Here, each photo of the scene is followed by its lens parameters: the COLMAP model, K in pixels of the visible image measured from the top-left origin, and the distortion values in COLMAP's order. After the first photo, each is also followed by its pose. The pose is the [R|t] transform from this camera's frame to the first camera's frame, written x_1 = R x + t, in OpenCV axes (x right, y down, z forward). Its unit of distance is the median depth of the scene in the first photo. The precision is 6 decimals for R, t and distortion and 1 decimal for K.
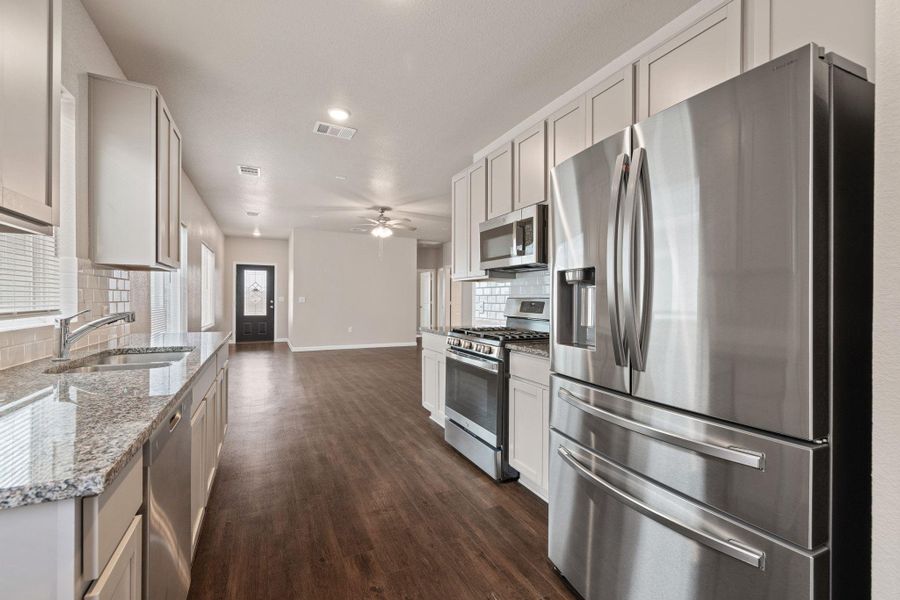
lens RADIAL K [[377.4, 0, 443.2], [0, 377.4, 298.3], [0, 0, 1]] dist [-0.000123, -0.000194]
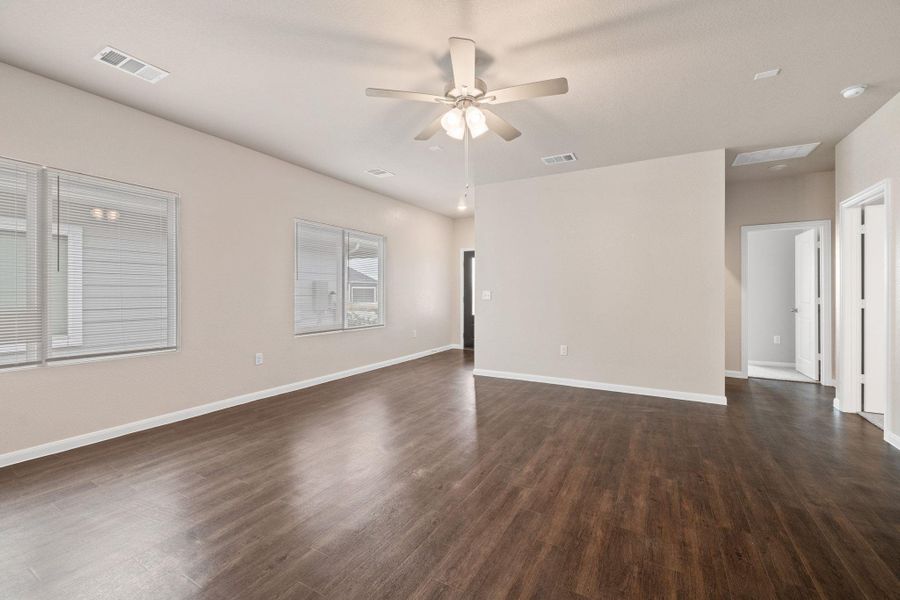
lens RADIAL K [[377.4, 0, 443.2], [0, 377.4, 298.3], [0, 0, 1]] dist [-0.000123, -0.000194]
pose [[0.564119, 0.006100, -0.825671, 0.274004], [0.005060, 0.999928, 0.010845, 0.002904], [0.825678, -0.010295, 0.564048, 1.389000]]
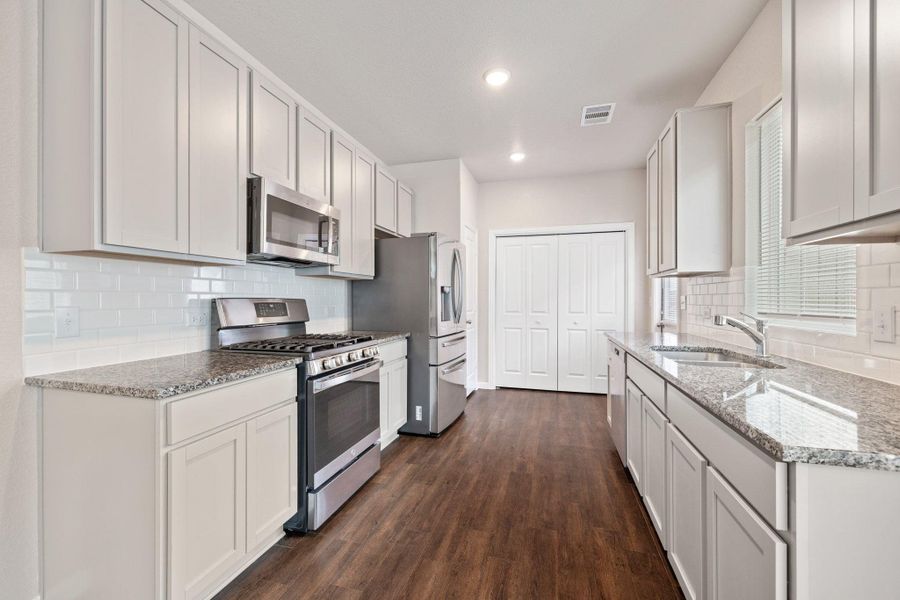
lens RADIAL K [[378.7, 0, 443.6], [0, 378.7, 301.4], [0, 0, 1]] dist [0.000982, 0.000071]
pose [[-0.745803, -0.009230, 0.666103, -0.481974], [-0.006372, 0.999957, 0.006722, -0.002183], [-0.666136, 0.000769, -0.745830, 1.139308]]
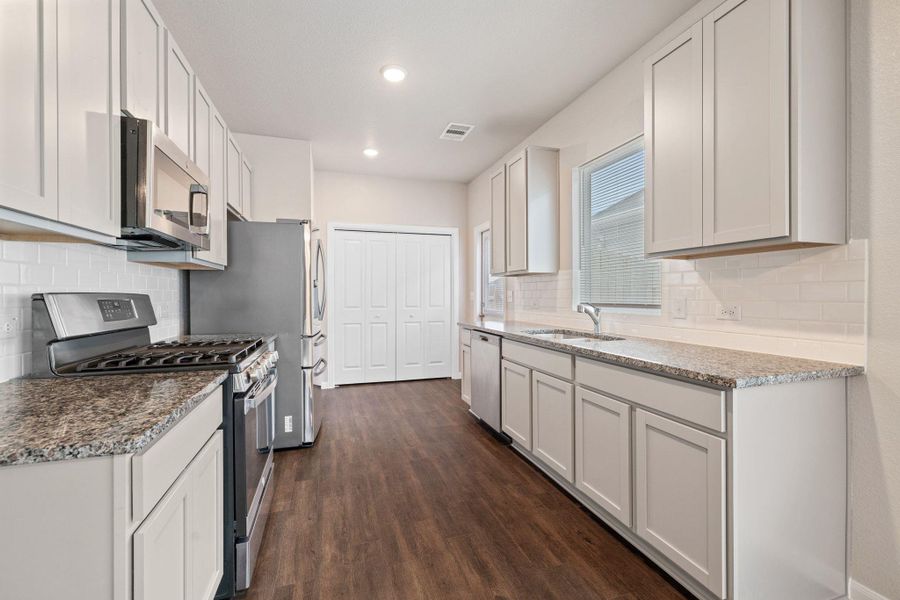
lens RADIAL K [[377.4, 0, 443.2], [0, 377.4, 298.3], [0, 0, 1]] dist [-0.000123, -0.000194]
pose [[-0.989318, -0.003846, 0.145720, -0.268715], [-0.002685, 0.999963, 0.008164, -0.000025], [-0.145746, 0.007686, -0.989292, 1.241272]]
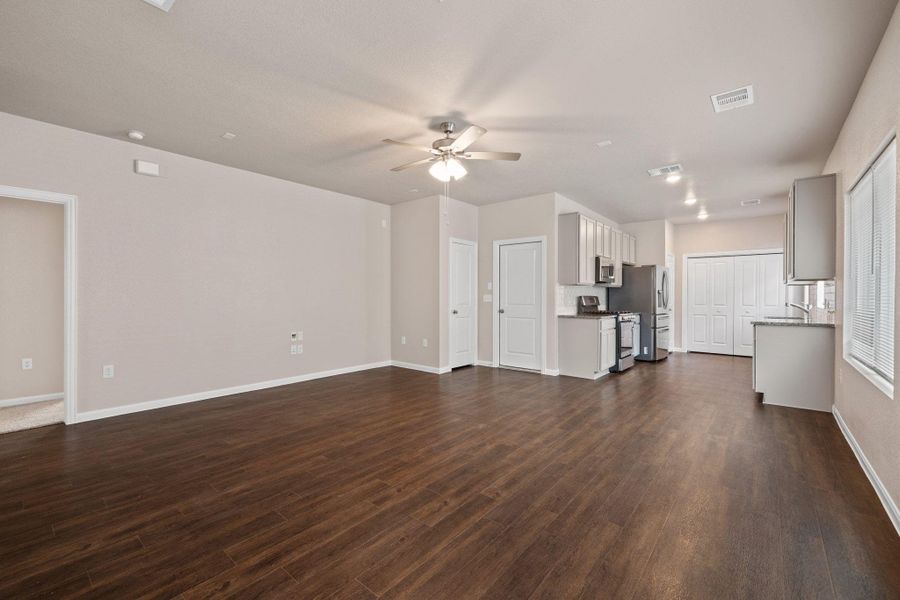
lens RADIAL K [[377.4, 0, 443.2], [0, 377.4, 298.3], [0, 0, 1]] dist [-0.000123, -0.000194]
pose [[-0.404591, -0.012510, 0.914412, -1.177388], [-0.007614, 0.999918, 0.010310, -0.003657], [-0.914466, -0.002791, -0.404653, 2.232854]]
